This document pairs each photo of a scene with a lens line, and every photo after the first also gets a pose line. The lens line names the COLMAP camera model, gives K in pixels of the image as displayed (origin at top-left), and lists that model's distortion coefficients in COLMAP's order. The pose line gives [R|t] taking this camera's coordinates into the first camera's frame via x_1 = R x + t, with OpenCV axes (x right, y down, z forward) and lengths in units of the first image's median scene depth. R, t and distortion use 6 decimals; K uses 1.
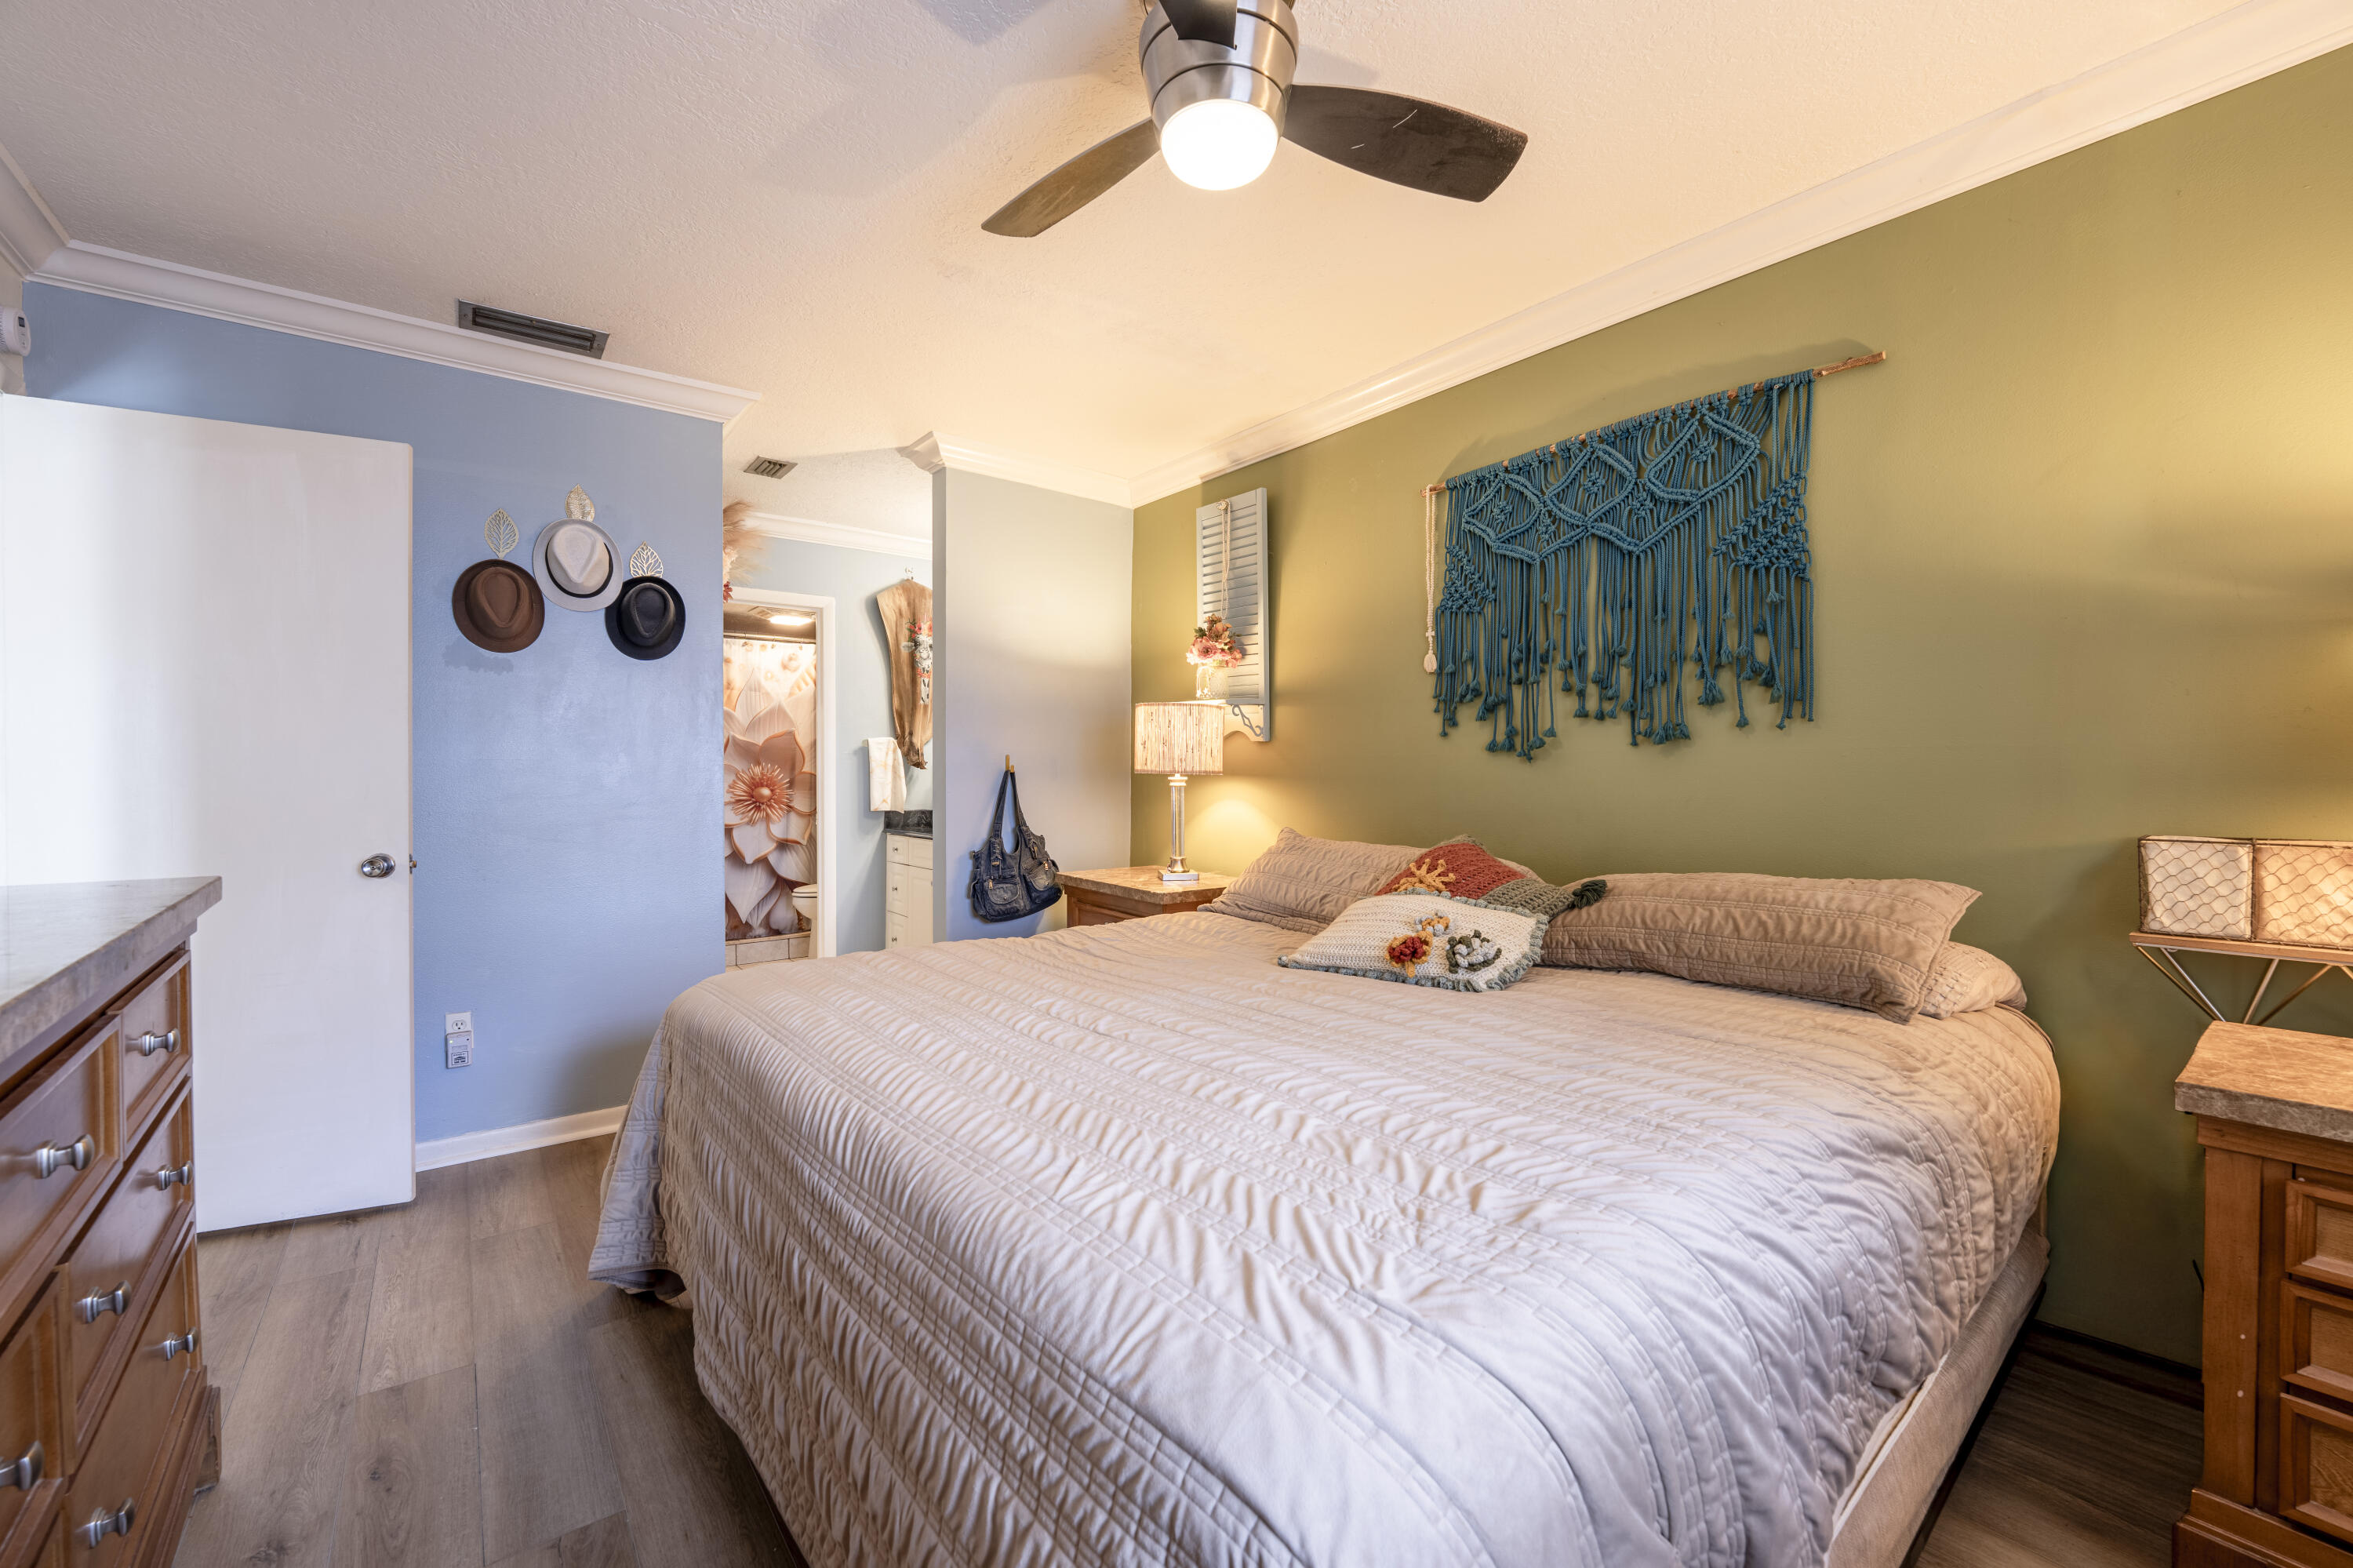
lens RADIAL K [[957.4, 0, 1178.4], [0, 957.4, 782.5], [0, 0, 1]] dist [0.000700, -0.002791]
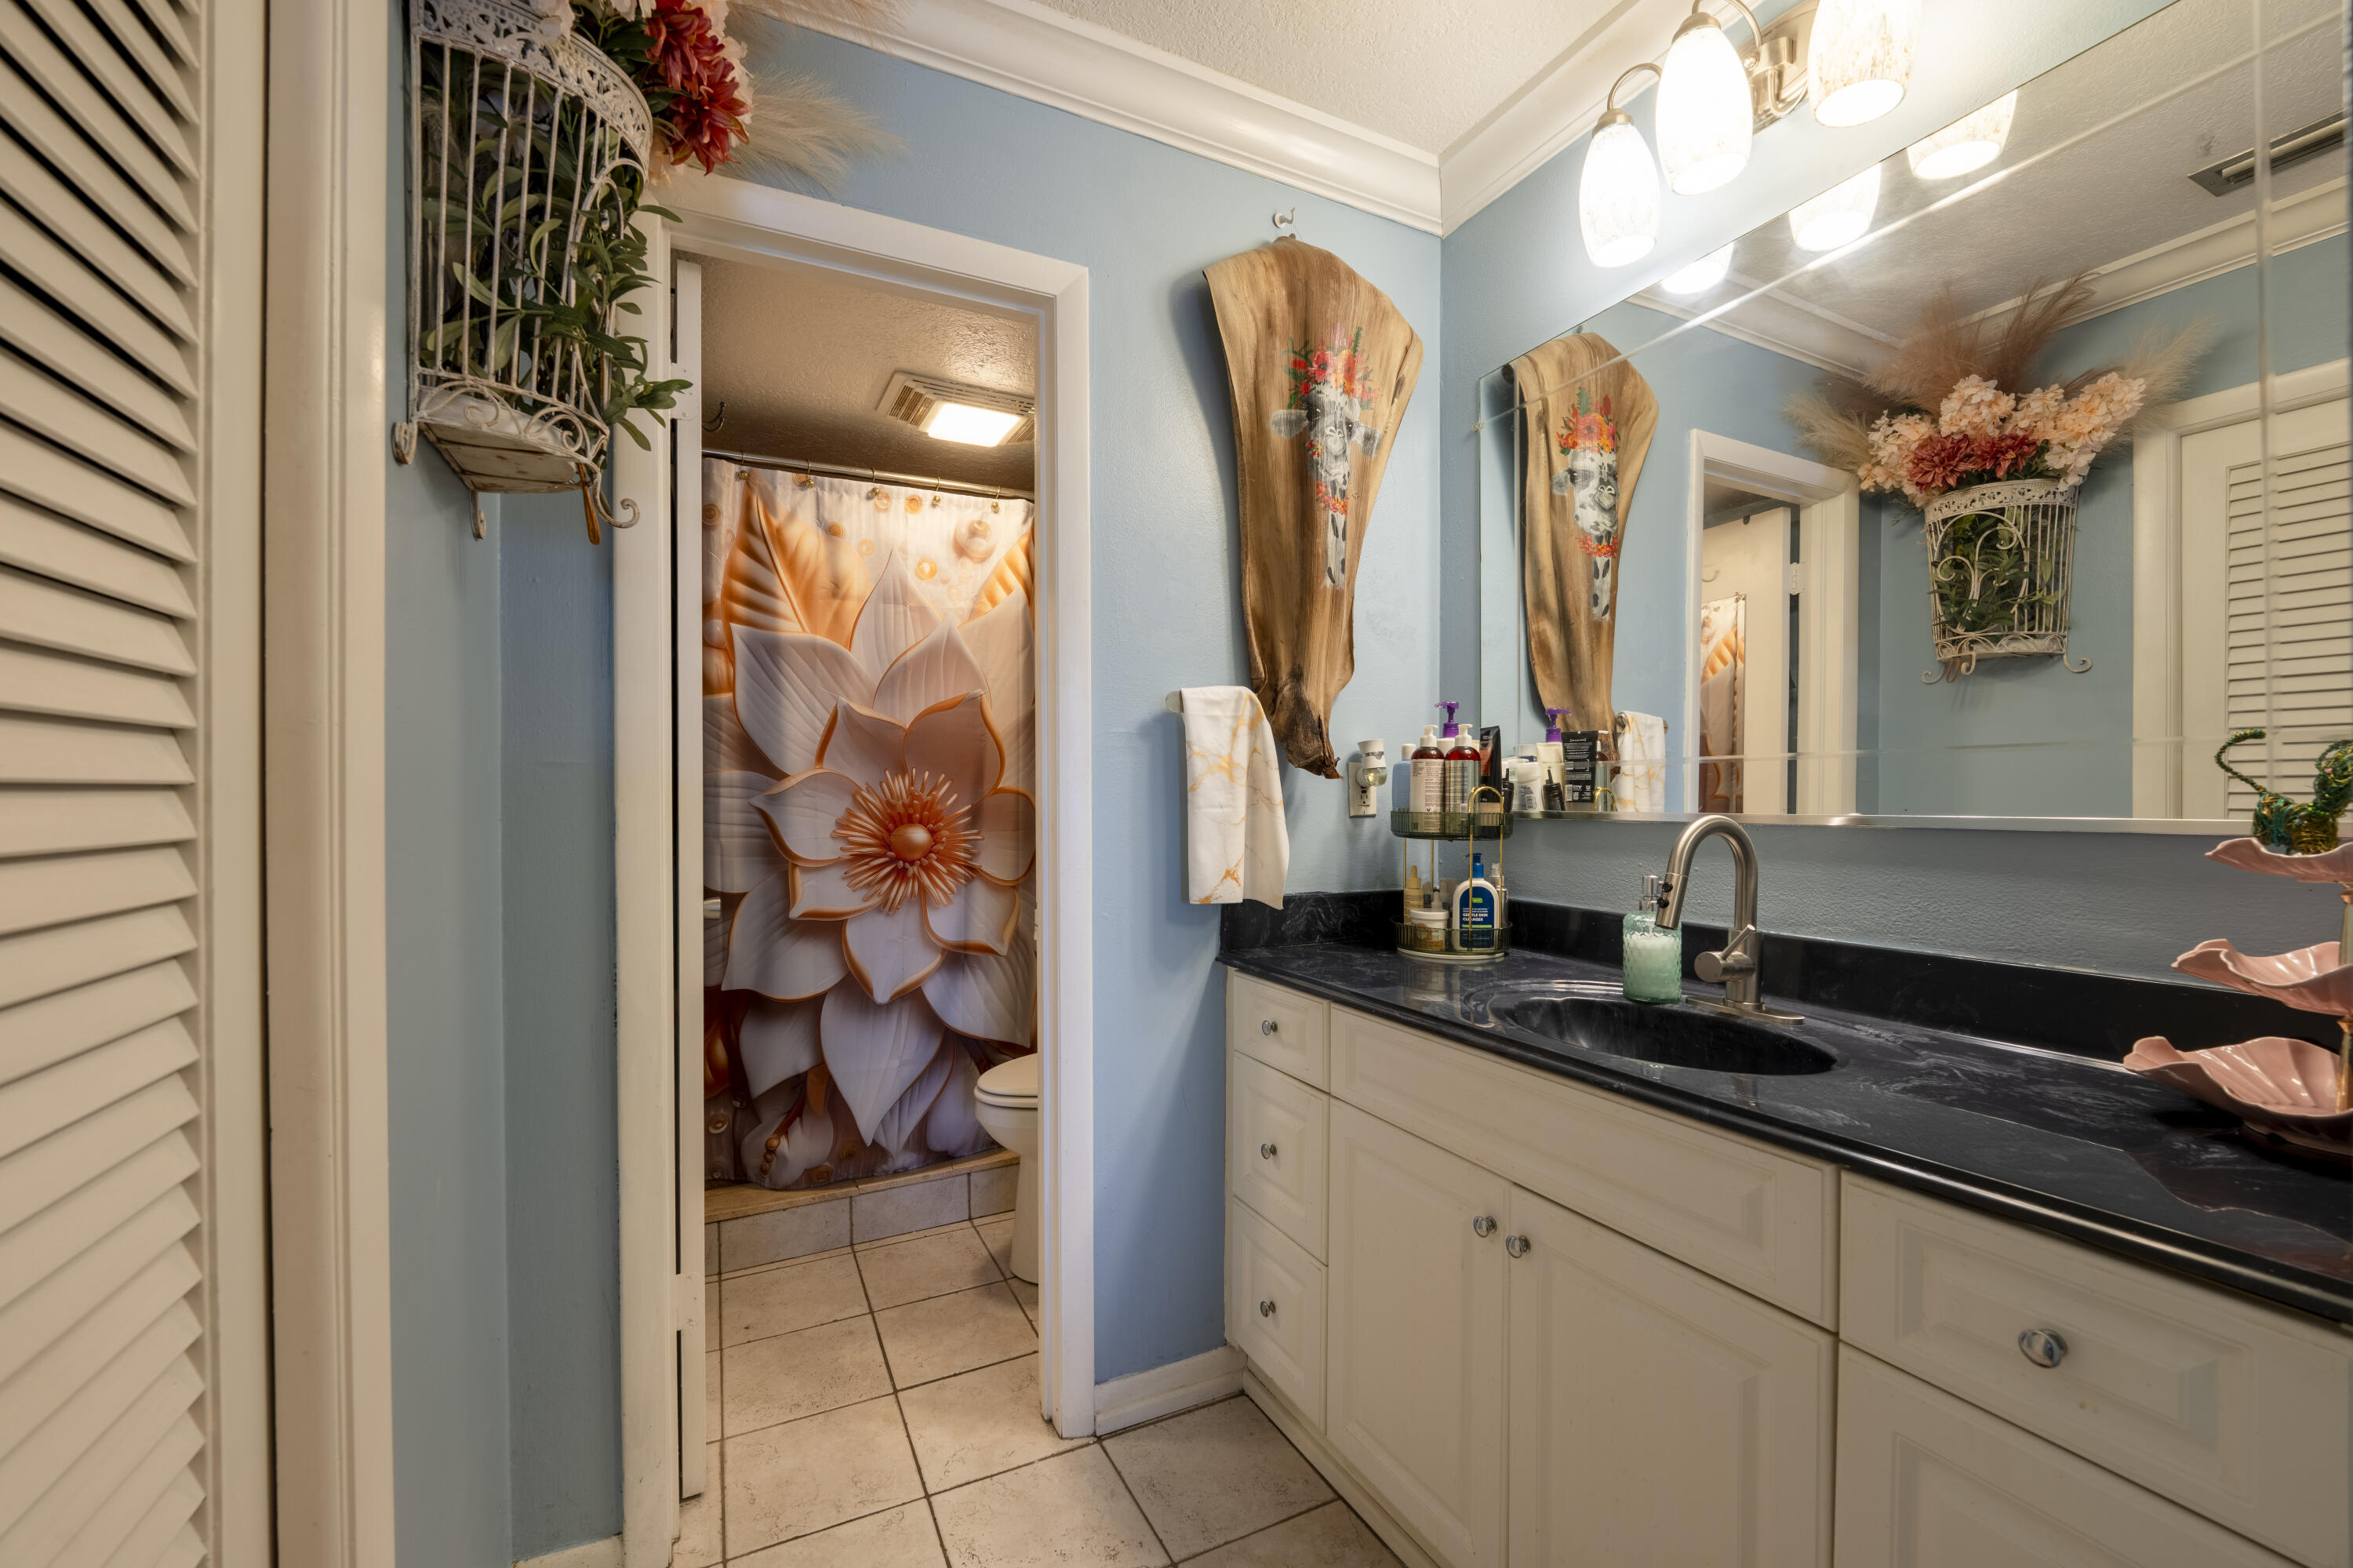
lens RADIAL K [[957.4, 0, 1180.4], [0, 957.4, 783.1], [0, 0, 1]] dist [0.000700, -0.002791]
pose [[0.981702, -0.006229, -0.190321, -0.234158], [0.002964, 0.999844, -0.017433, -0.006129], [0.190400, 0.016550, 0.981567, 0.601756]]
